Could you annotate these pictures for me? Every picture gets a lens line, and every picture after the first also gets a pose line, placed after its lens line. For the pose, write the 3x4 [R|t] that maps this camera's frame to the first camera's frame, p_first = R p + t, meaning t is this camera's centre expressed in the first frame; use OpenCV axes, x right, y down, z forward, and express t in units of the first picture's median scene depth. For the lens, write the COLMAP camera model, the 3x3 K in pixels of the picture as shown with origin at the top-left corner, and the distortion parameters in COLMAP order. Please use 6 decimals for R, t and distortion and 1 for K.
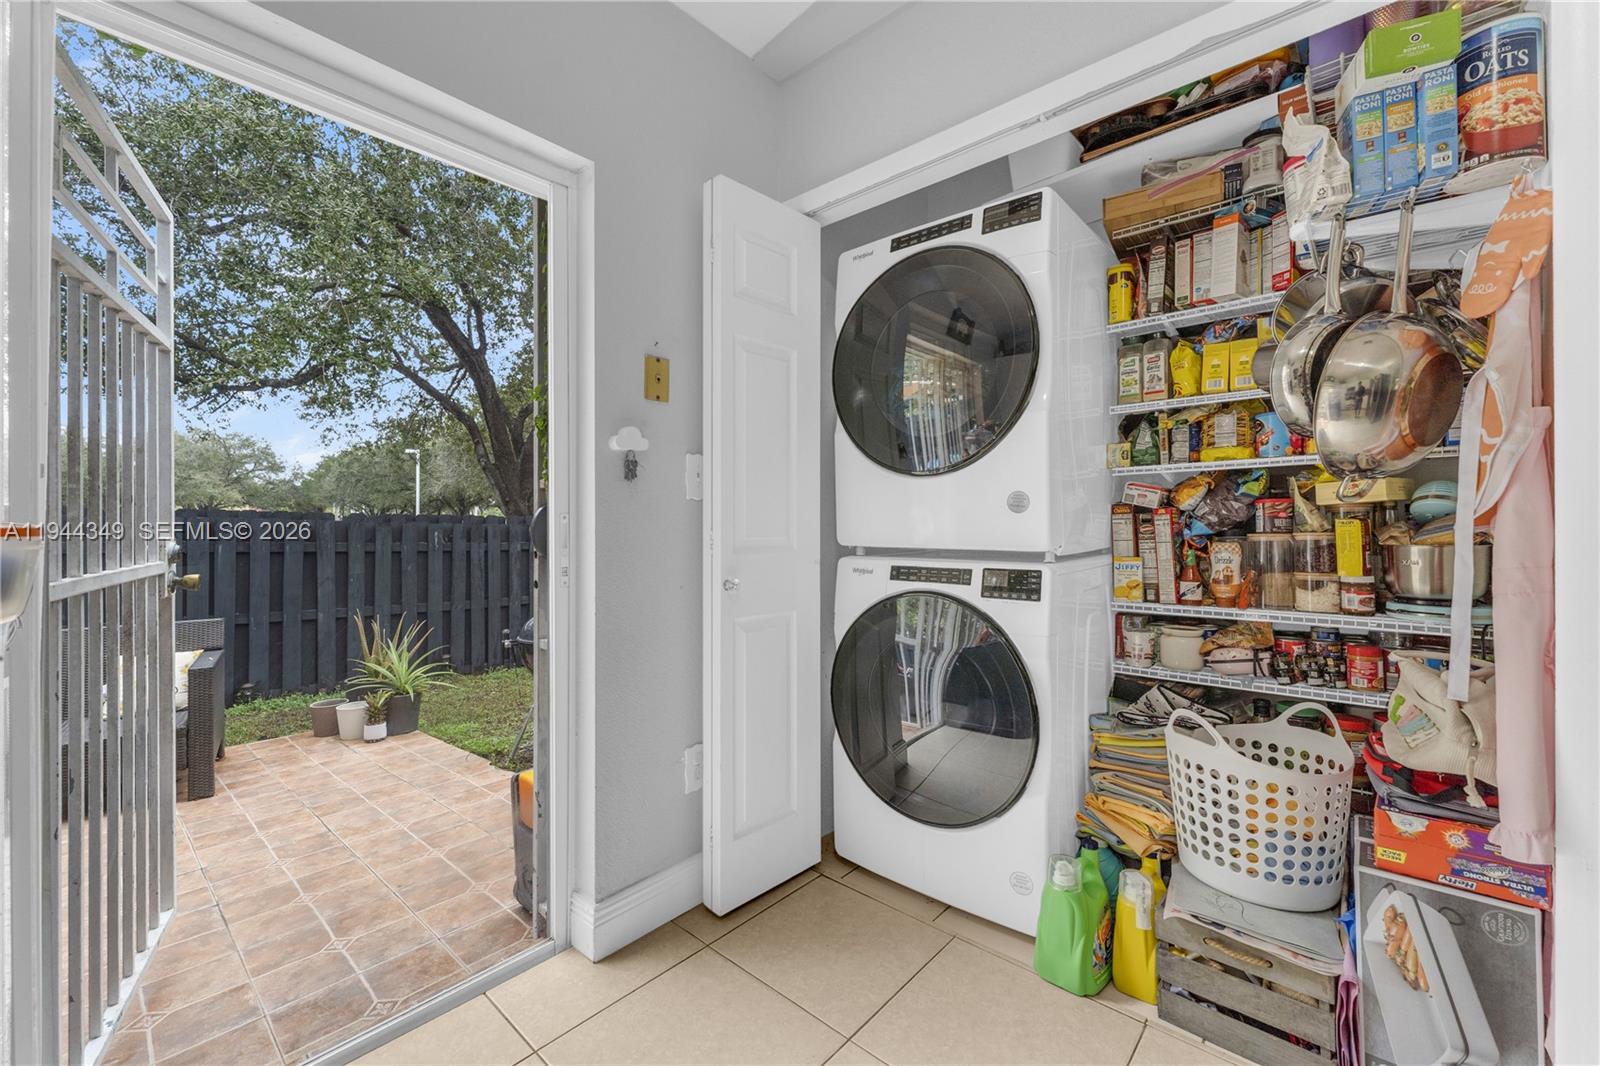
lens RADIAL K [[657.3, 0, 793.5], [0, 657.3, 526.9], [0, 0, 1]] dist [-0.002098, -0.000338]
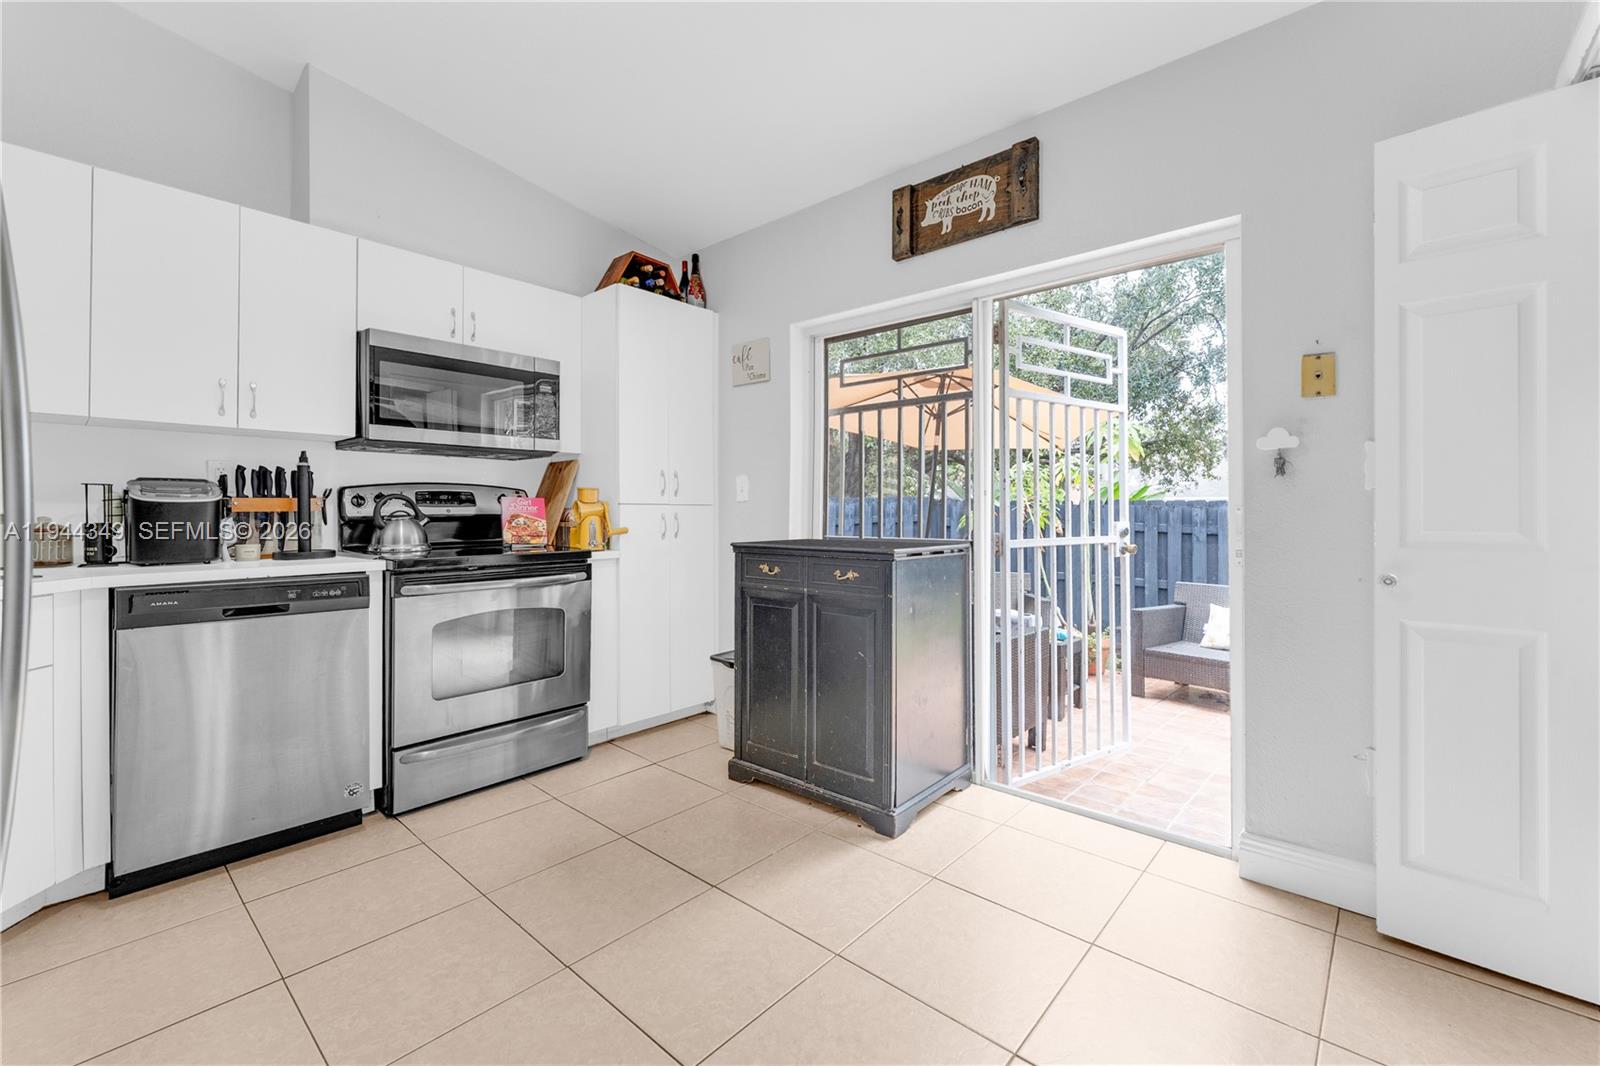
lens RADIAL K [[669.1, 0, 804.0], [0, 669.1, 511.5], [0, 0, 1]] dist [0.000122, -0.000060]
pose [[0.003835, -0.001705, -0.999991, 0.808809], [-0.004178, 0.999990, -0.001721, -0.004667], [0.999984, 0.004185, 0.003828, 0.164311]]
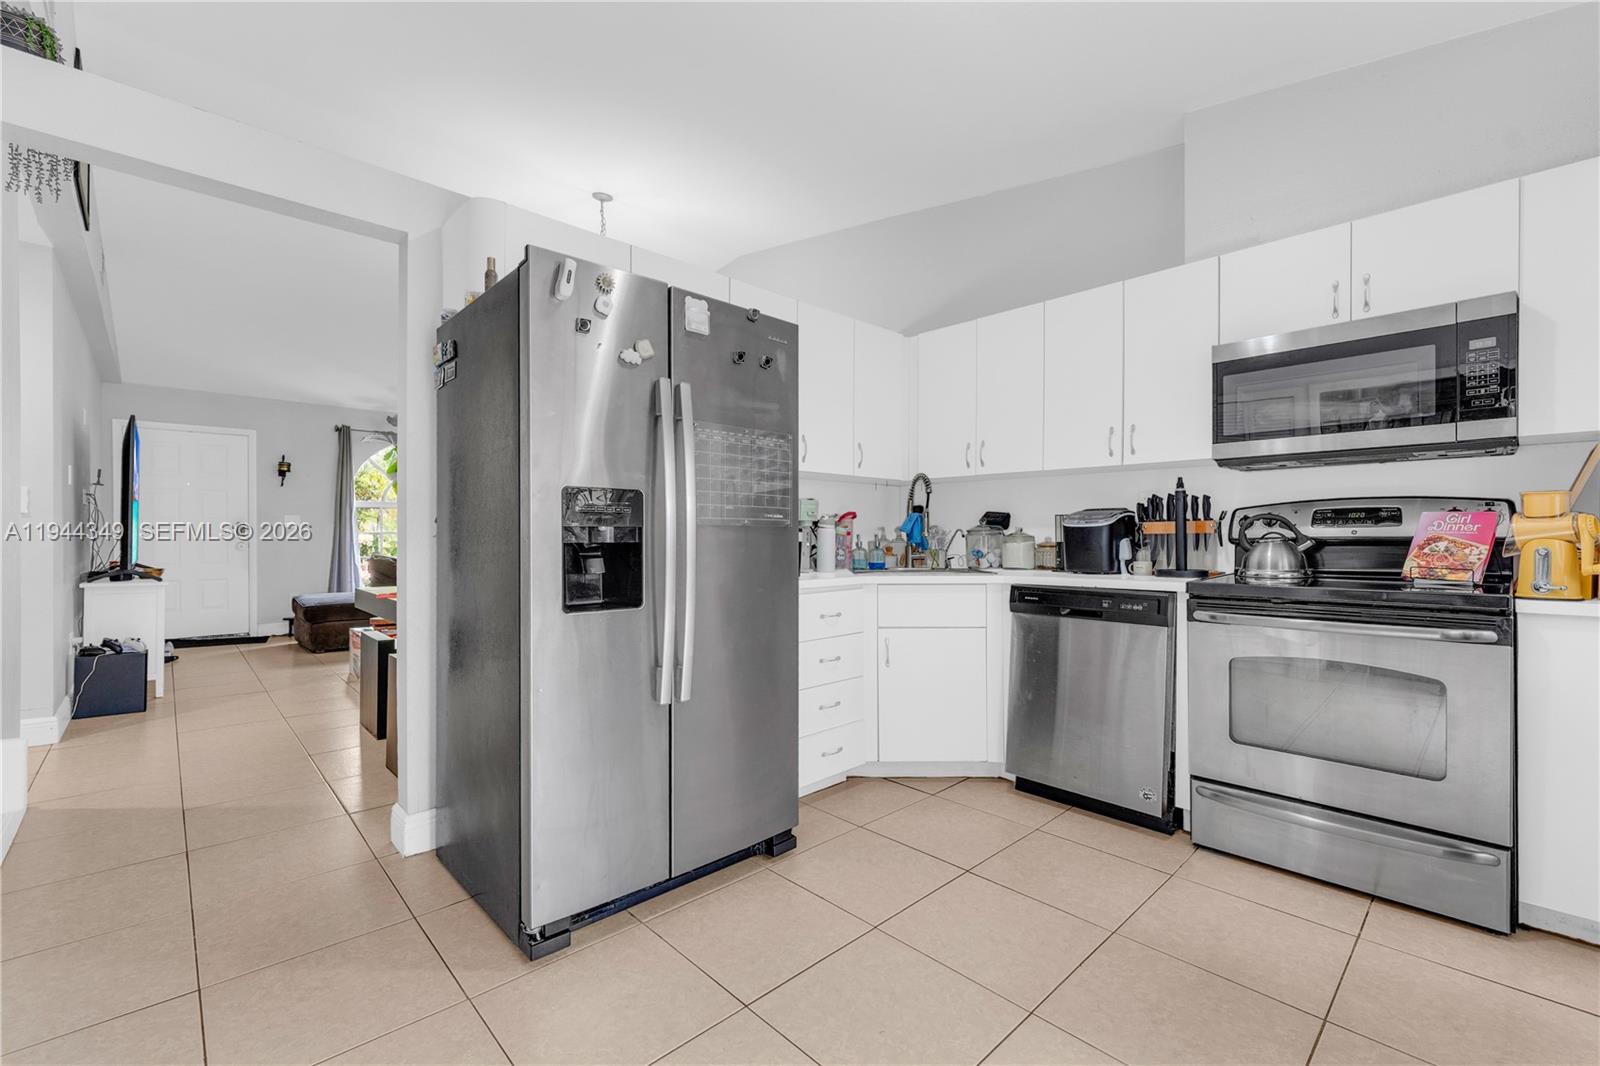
lens RADIAL K [[674.2, 0, 793.4], [0, 674.2, 542.7], [0, 0, 1]] dist [0.000760, -0.000281]
pose [[-0.995851, -0.001375, 0.090990, 0.156423], [-0.000205, 0.999917, 0.012865, -0.001746], [-0.091000, 0.012793, -0.995769, 0.706385]]
